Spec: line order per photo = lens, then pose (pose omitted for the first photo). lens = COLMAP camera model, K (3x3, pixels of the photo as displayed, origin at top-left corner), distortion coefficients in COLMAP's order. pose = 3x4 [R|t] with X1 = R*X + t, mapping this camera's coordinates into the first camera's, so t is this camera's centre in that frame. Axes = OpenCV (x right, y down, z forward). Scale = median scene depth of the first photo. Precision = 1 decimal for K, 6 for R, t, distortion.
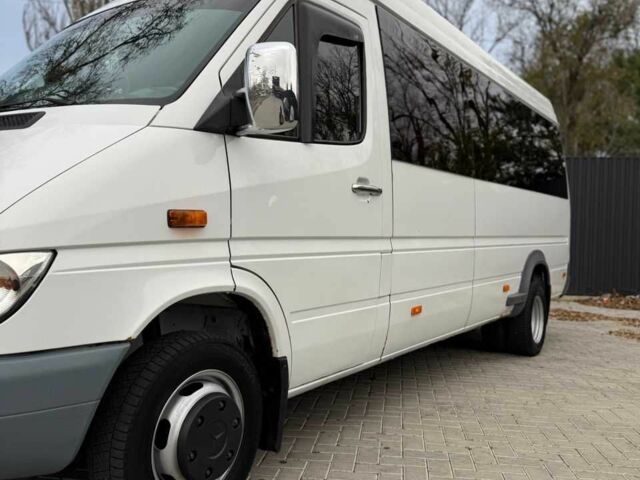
lens RADIAL K [[579.0, 0, 320.0], [0, 579.0, 240.0], [0, 0, 1]] dist [0.151423, -0.271294]
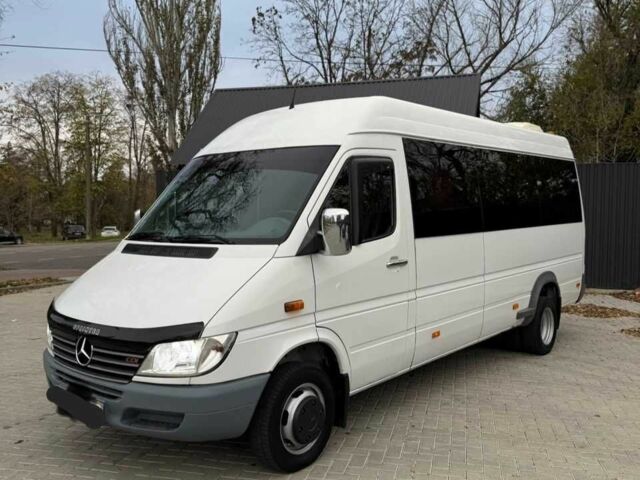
lens RADIAL K [[579.0, 0, 320.0], [0, 579.0, 240.0], [0, 0, 1]] dist [0.151423, -0.271294]
pose [[0.994019, -0.018242, -0.107671, 0.041654], [0.023094, 0.998765, 0.043989, -0.213481], [0.106735, -0.046213, 0.993213, -0.552931]]
